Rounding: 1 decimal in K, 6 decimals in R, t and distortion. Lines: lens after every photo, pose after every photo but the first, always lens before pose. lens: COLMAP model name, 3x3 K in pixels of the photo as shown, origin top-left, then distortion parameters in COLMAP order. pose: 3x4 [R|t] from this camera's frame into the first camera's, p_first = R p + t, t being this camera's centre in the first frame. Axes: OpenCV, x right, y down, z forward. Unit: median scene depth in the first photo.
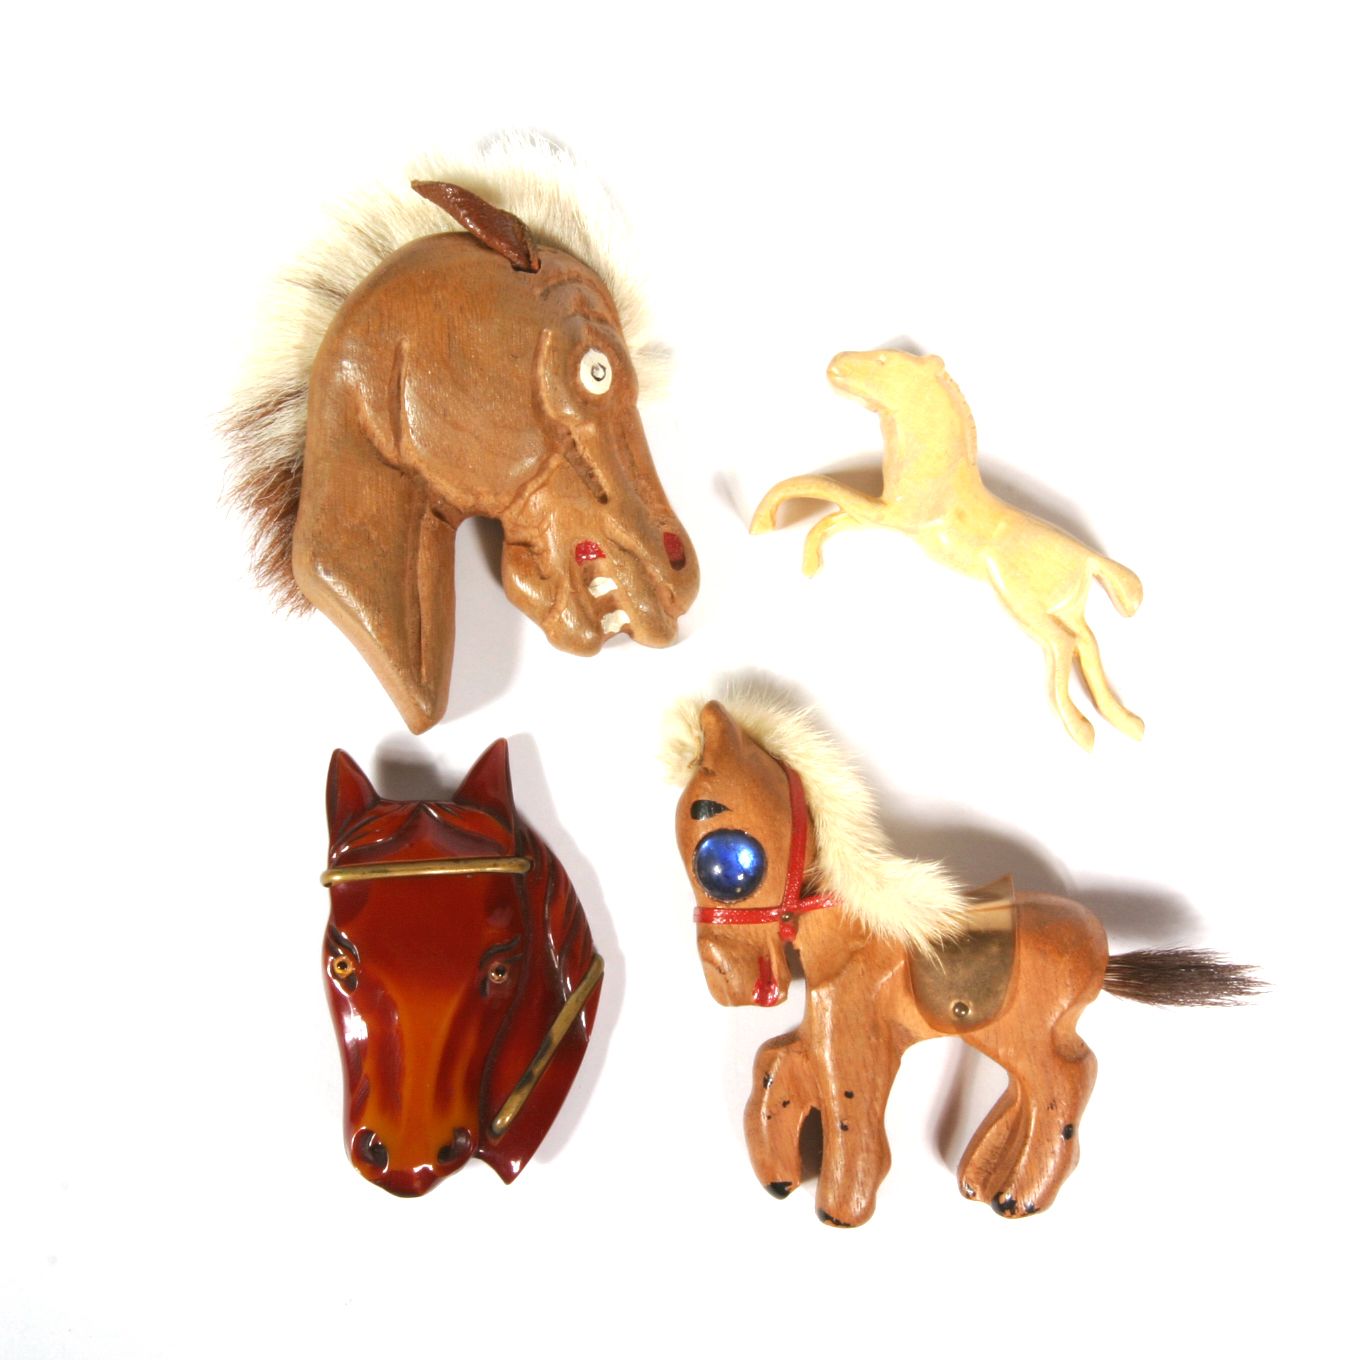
lens RADIAL K [[2324.0, 0, 680.0], [0, 2324.0, 680.0], [0, 0, 1]] dist [-0.054848, -0.058148]
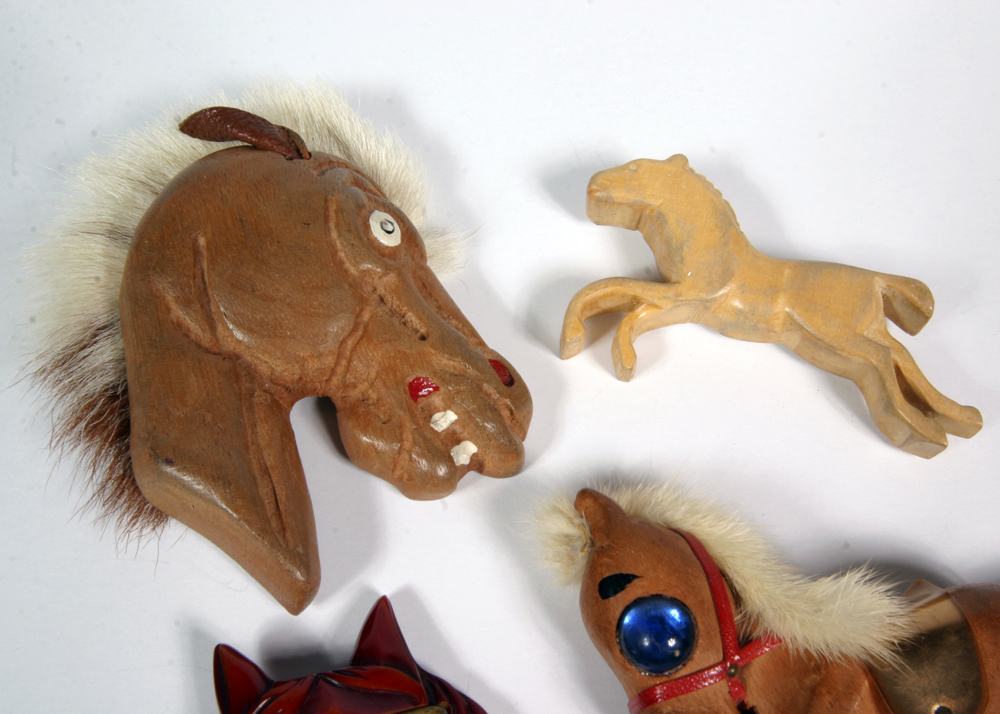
lens RADIAL K [[1273.3, 0, 500.0], [0, 1273.3, 357.0], [0, 0, 1]] dist [-0.071956, 0.075749]
pose [[0.959768, -0.245219, 0.136796, -0.079636], [0.277551, 0.902322, -0.329819, 0.126482], [-0.042556, 0.354518, 0.934080, 0.475479]]
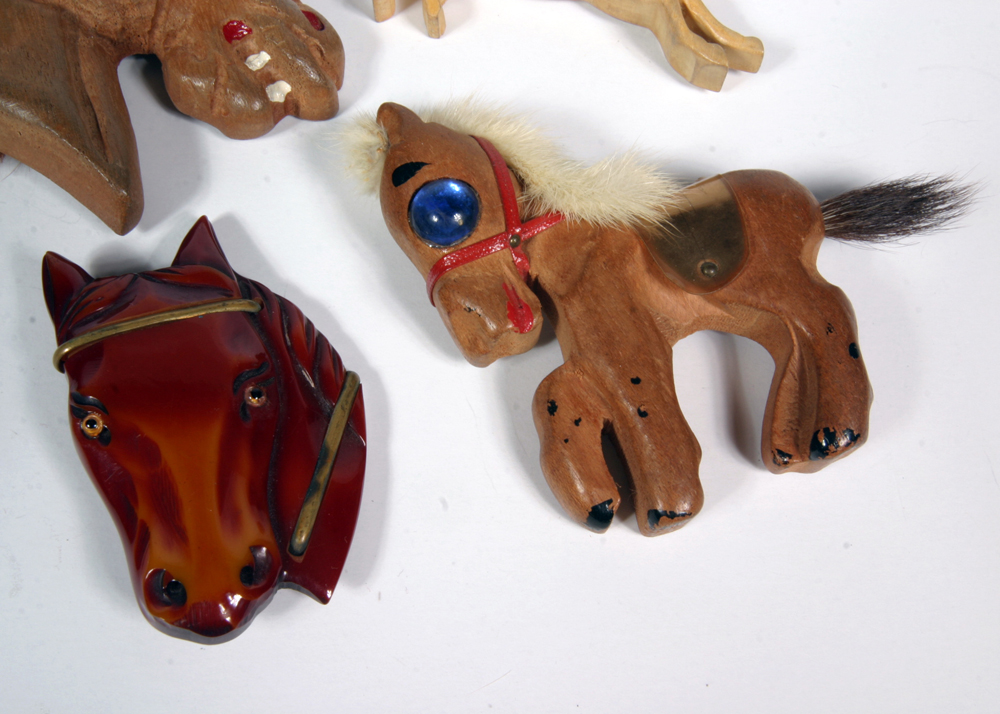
lens RADIAL K [[1273.3, 0, 500.0], [0, 1273.3, 357.0], [0, 0, 1]] dist [-0.071956, 0.075749]
pose [[0.944770, -0.291628, 0.149543, -0.055717], [0.324087, 0.899214, -0.293908, 0.299570], [-0.048759, 0.326140, 0.944063, 0.484551]]
